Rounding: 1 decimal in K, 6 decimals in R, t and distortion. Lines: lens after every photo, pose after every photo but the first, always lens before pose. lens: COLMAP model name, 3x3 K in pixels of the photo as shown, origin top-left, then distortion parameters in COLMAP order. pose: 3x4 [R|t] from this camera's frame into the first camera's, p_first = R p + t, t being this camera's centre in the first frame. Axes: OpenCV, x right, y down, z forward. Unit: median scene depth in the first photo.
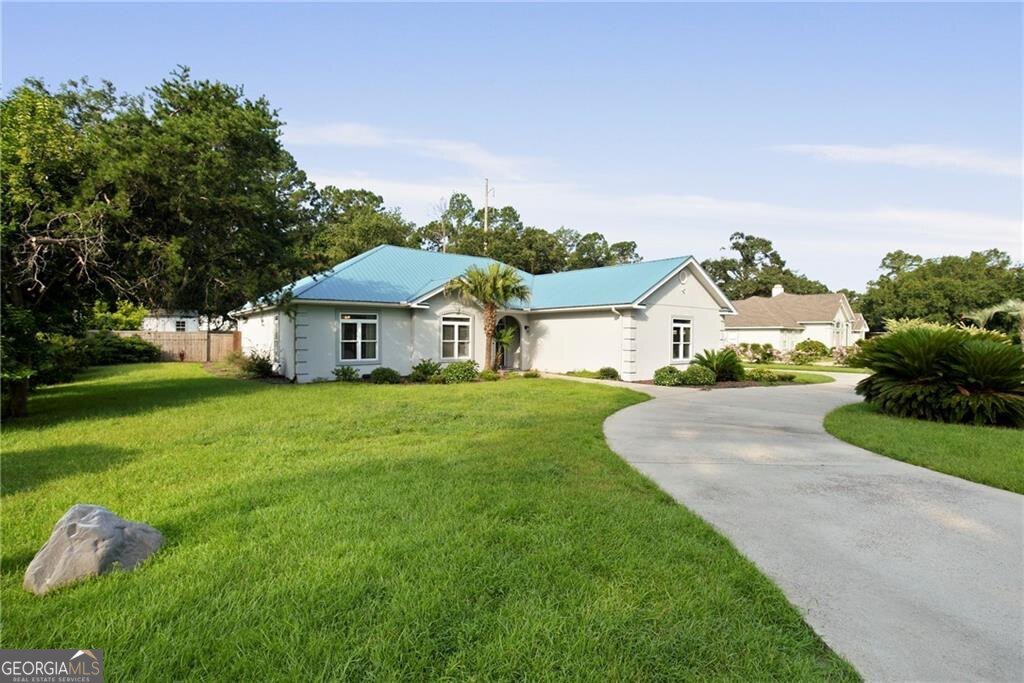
lens RADIAL K [[465.6, 0, 505.0], [0, 465.6, 347.0], [0, 0, 1]] dist [-0.047094, 0.007506]
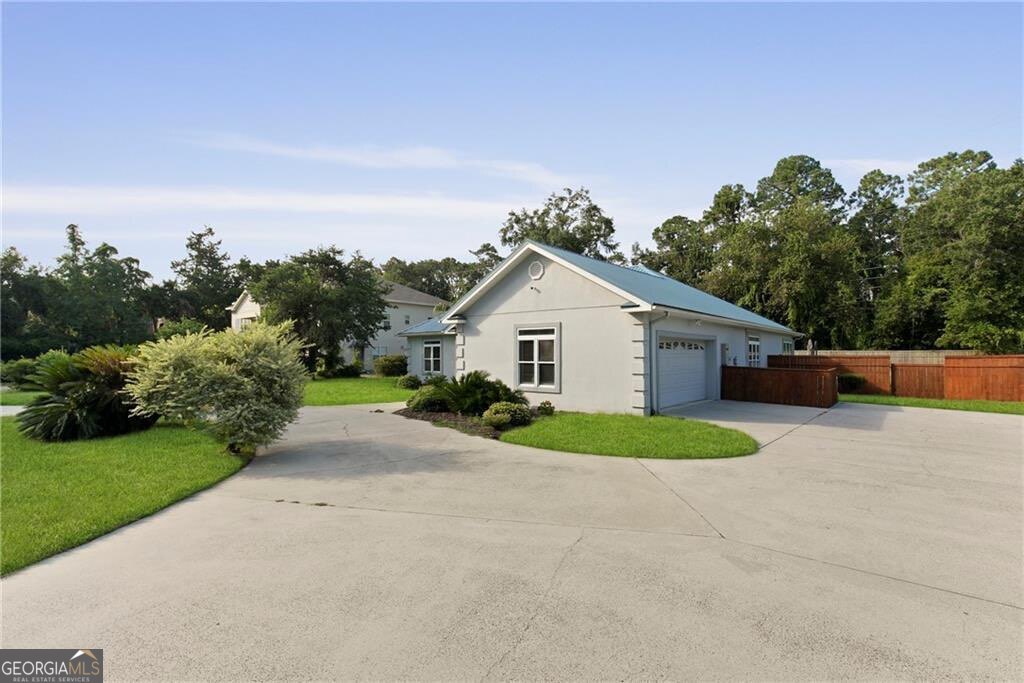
lens RADIAL K [[483.1, 0, 506.7], [0, 483.1, 343.9], [0, 0, 1]] dist [-0.031753, -0.000310]
pose [[0.214121, -0.029788, -0.976353, 1.002248], [-0.024189, 0.999067, -0.035786, -0.009441], [0.976508, 0.031280, 0.213201, 0.730874]]
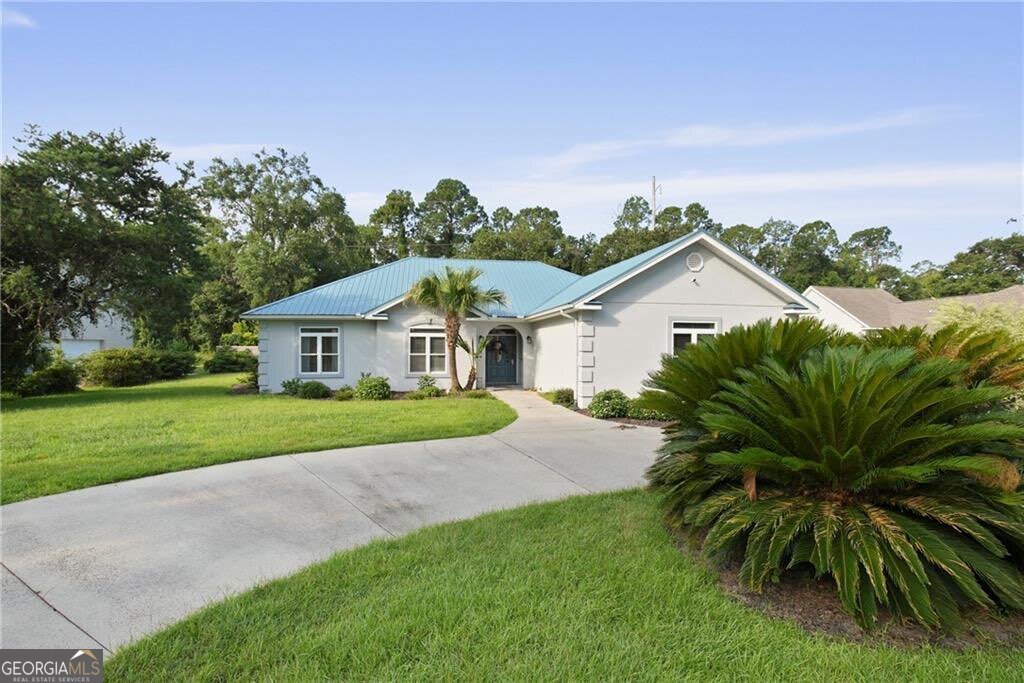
lens RADIAL K [[465.6, 0, 505.0], [0, 465.6, 347.0], [0, 0, 1]] dist [-0.047094, 0.007506]
pose [[0.887599, -0.007088, -0.460562, 0.409812], [-0.005705, 0.999636, -0.026380, -0.003779], [0.460581, 0.026043, 0.887235, 0.237543]]
